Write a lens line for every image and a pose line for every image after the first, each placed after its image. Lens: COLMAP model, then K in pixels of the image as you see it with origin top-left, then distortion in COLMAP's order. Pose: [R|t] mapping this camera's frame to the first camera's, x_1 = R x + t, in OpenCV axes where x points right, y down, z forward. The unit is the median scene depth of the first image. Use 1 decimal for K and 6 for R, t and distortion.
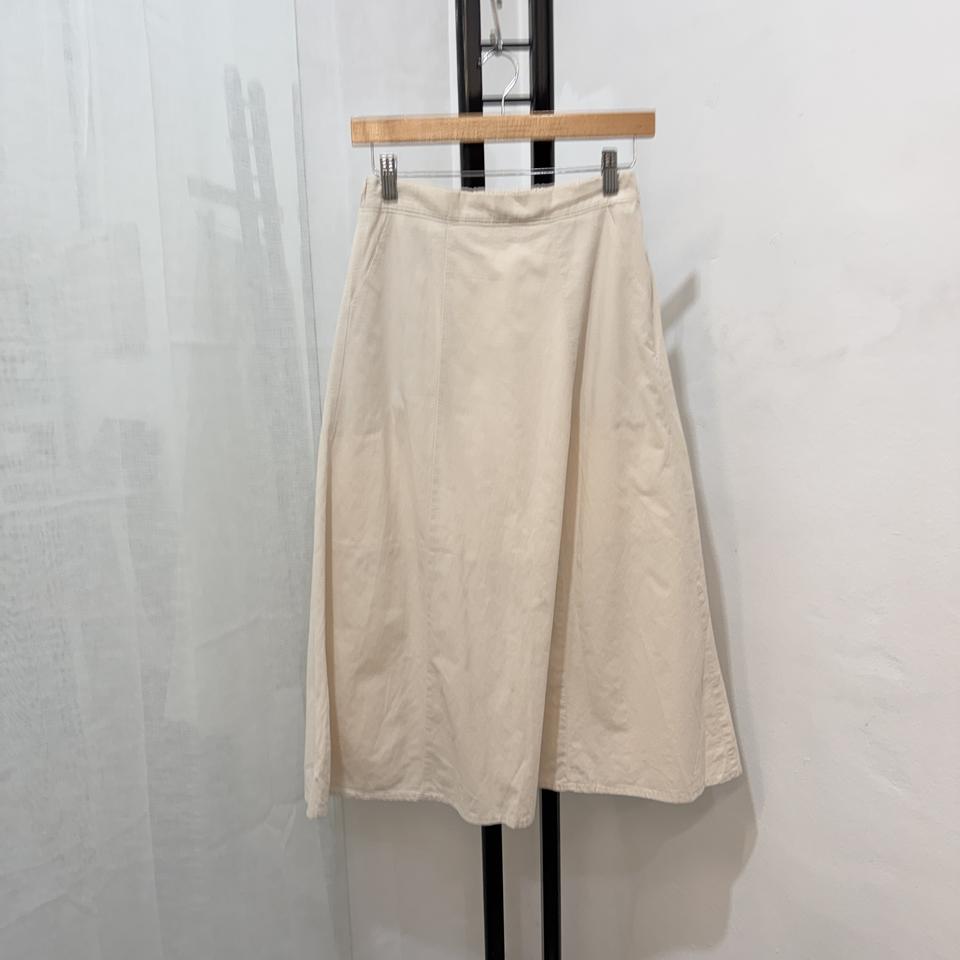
lens RADIAL K [[884.5, 0, 481.4], [0, 884.5, 493.0], [0, 0, 1]] dist [-0.024487, 0.000000]
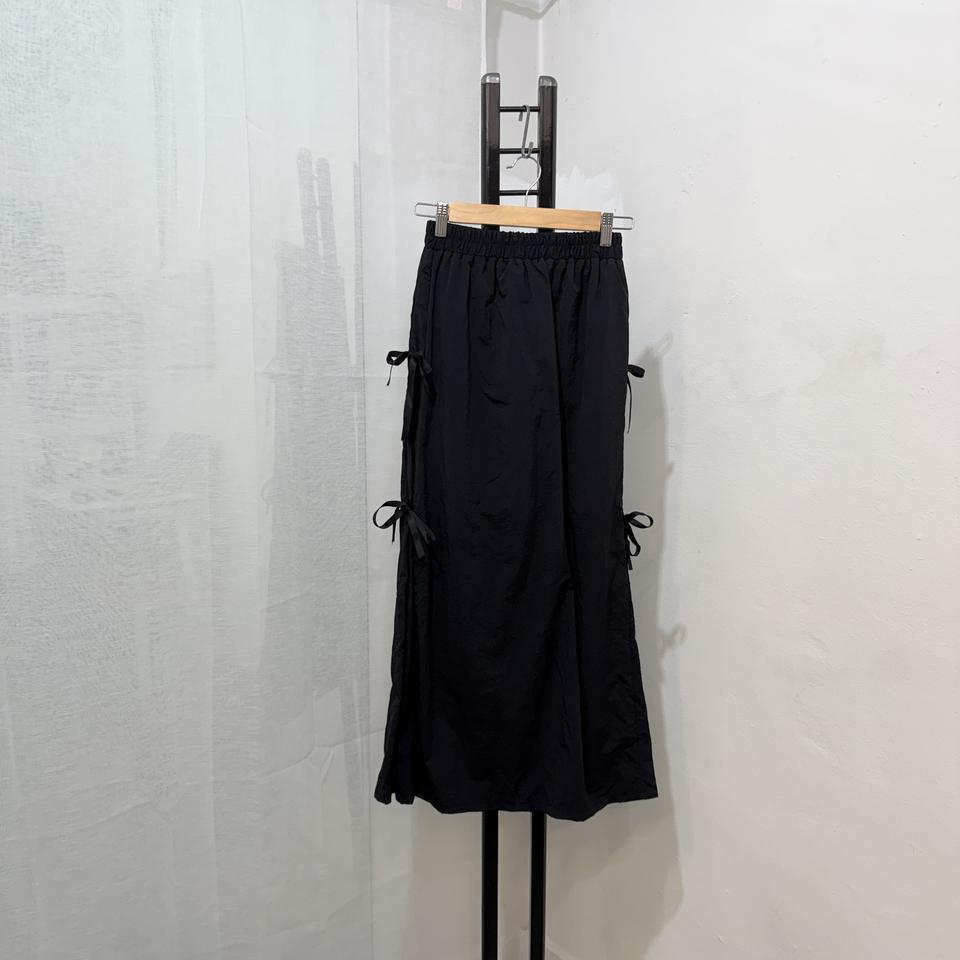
lens RADIAL K [[884.5, 0, 470.2], [0, 884.5, 478.1], [0, 0, 1]] dist [-0.024487, 0.000000]
pose [[0.997970, 0.034154, -0.053746, 0.039849], [-0.036534, 0.998366, -0.043932, 0.032586], [0.052157, 0.045806, 0.997588, -0.265074]]
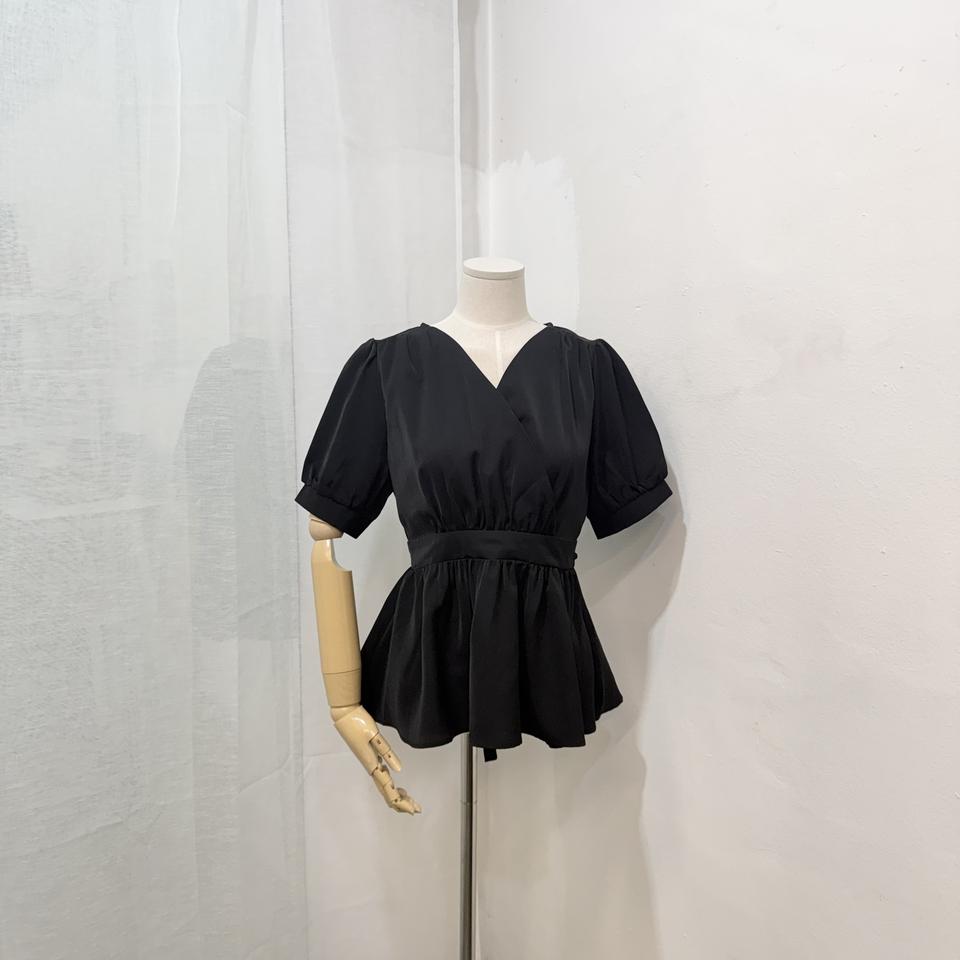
lens RADIAL K [[884.5, 0, 481.4], [0, 884.5, 479.1], [0, 0, 1]] dist [-0.024487, 0.000000]
pose [[0.998119, 0.030351, -0.053267, 0.142073], [-0.032994, 0.998231, -0.049466, 0.020877], [0.051671, 0.051131, 0.997354, -0.152896]]
